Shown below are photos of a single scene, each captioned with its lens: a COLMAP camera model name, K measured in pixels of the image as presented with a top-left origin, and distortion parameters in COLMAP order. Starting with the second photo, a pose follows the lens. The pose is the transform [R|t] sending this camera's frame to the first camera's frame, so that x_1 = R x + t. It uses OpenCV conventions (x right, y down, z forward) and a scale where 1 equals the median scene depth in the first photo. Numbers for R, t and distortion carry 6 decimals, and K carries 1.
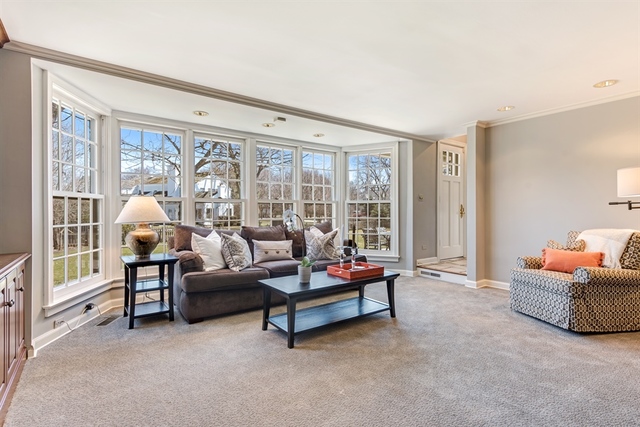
lens RADIAL K [[319.6, 0, 320.8], [0, 319.6, 212.6], [0, 0, 1]] dist [-0.005216, -0.001068]
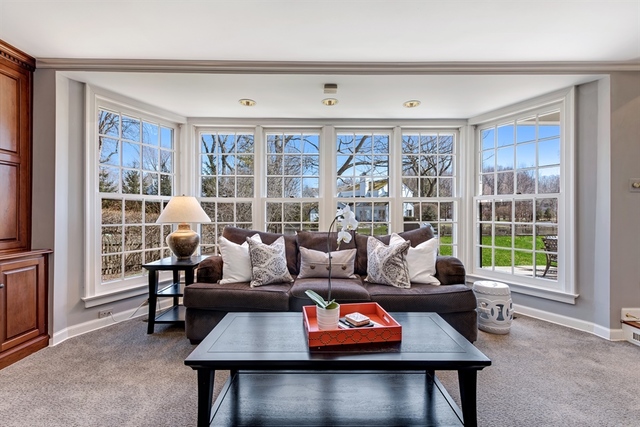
lens RADIAL K [[275.2, 0, 318.7], [0, 275.2, 213.2], [0, 0, 1]] dist [0.000653, -0.001200]
pose [[0.800185, -0.000228, -0.599753, 0.235441], [-0.003313, 0.999983, -0.004801, 0.002368], [0.599744, 0.005829, 0.800171, 0.483380]]
